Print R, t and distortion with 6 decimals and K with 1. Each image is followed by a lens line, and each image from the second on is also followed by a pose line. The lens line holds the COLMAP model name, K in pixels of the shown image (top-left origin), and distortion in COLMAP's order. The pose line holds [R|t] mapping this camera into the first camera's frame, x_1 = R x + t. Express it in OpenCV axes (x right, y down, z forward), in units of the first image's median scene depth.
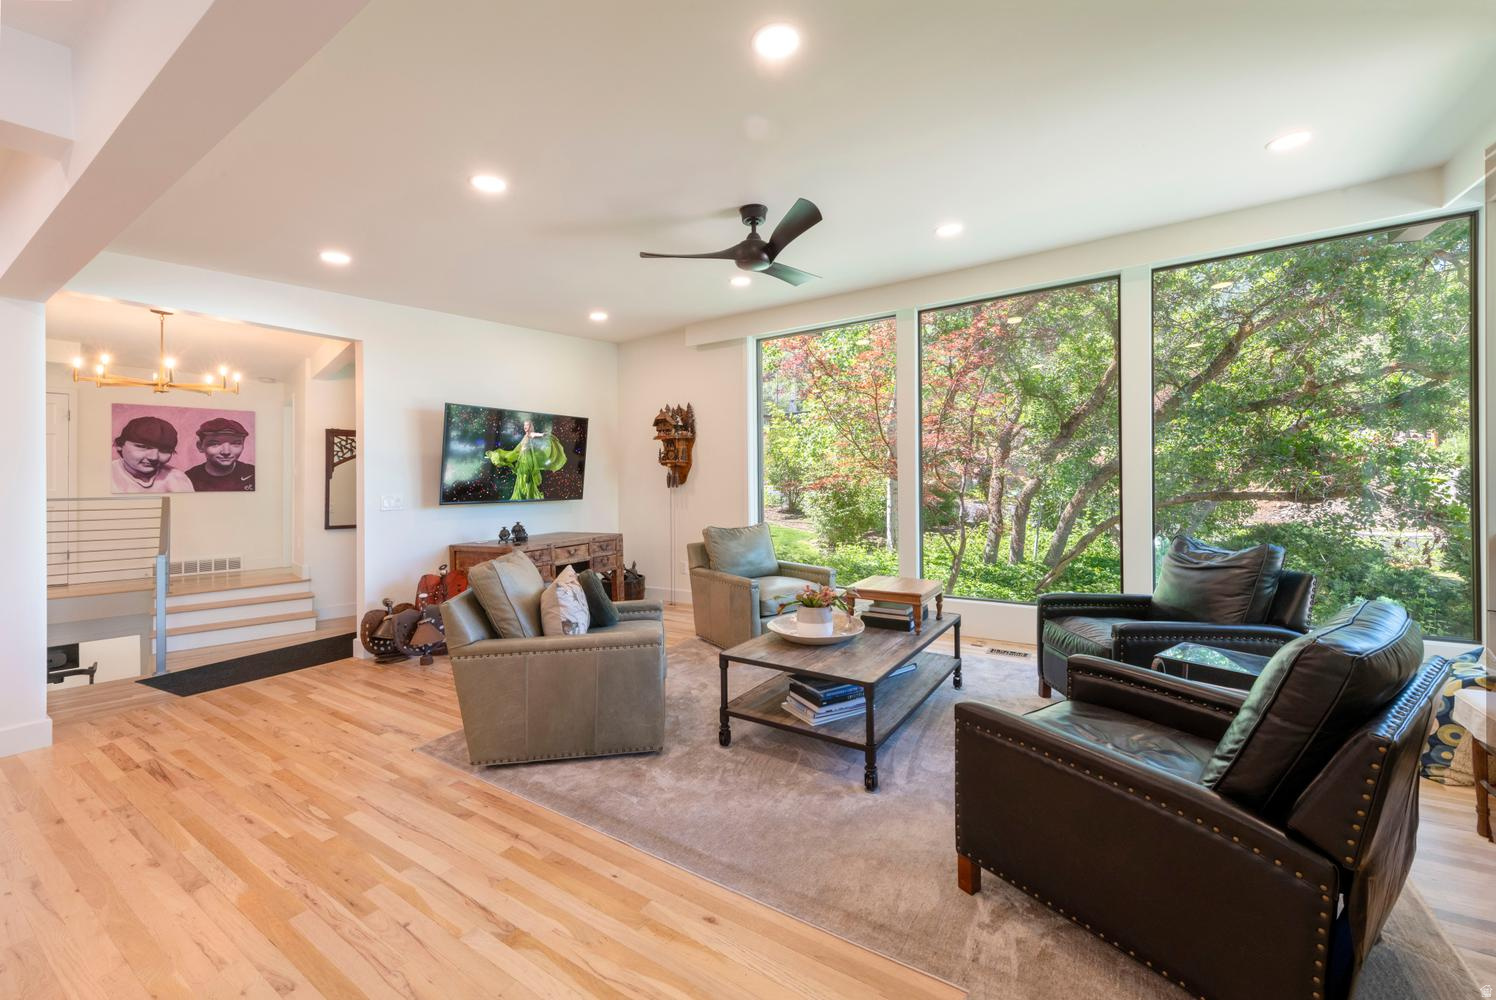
lens RADIAL K [[585.2, 0, 753.5], [0, 585.2, 484.7], [0, 0, 1]] dist [0.009004, -0.000059]
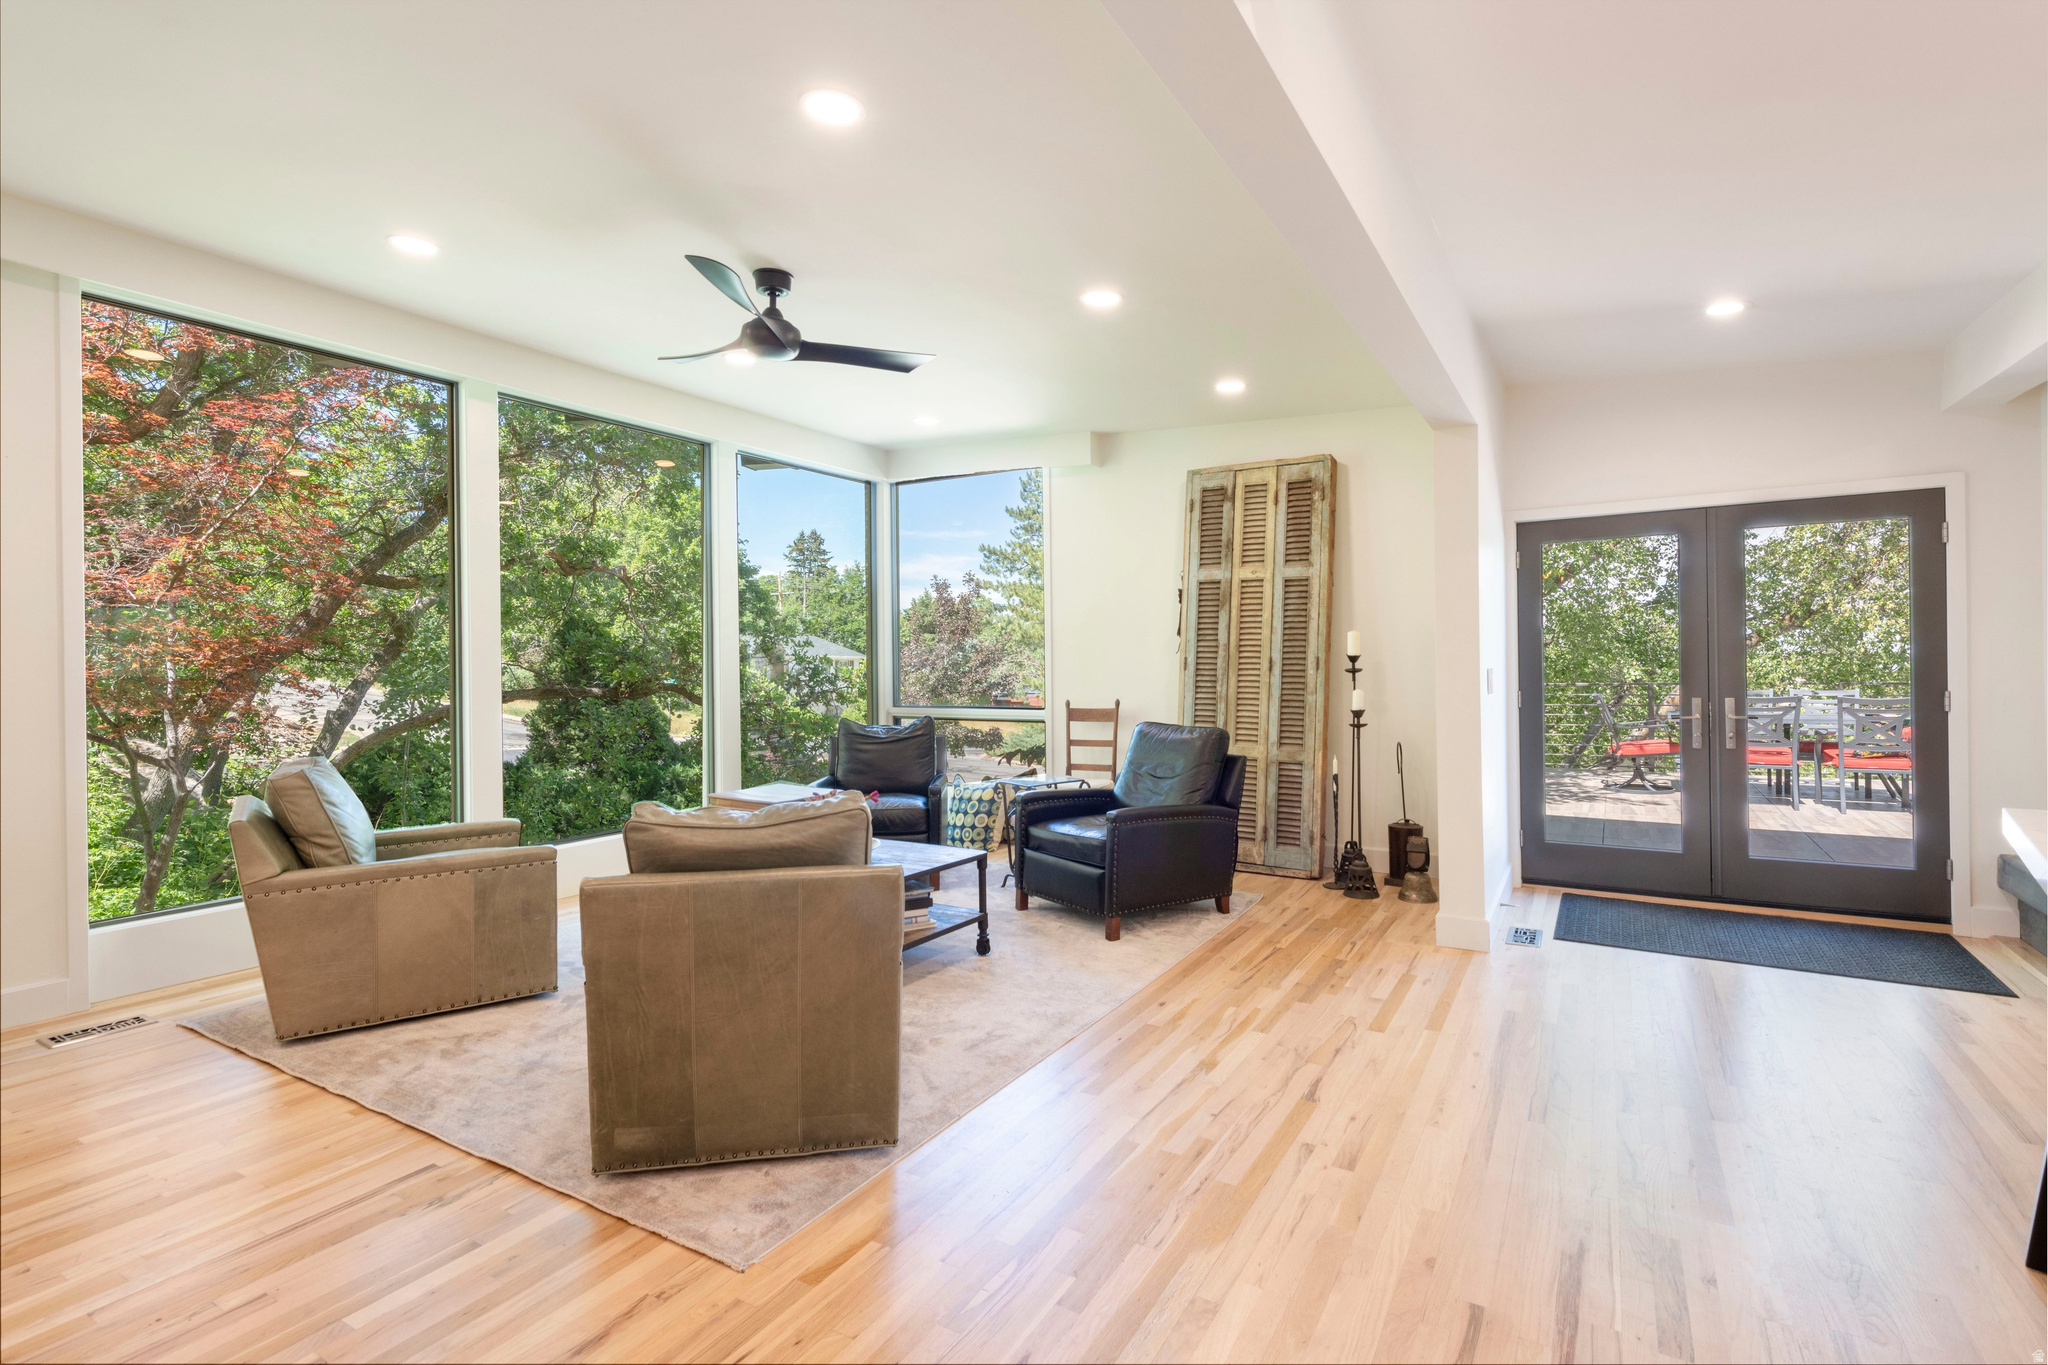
lens RADIAL K [[971.1, 0, 1035.9], [0, 971.1, 675.2], [0, 0, 1]] dist [-0.000121, -0.000010]
pose [[-0.044613, 0.007607, 0.998975, -0.629386], [0.004440, 0.999963, -0.007416, 0.011298], [-0.998994, 0.004104, -0.044645, 0.394782]]
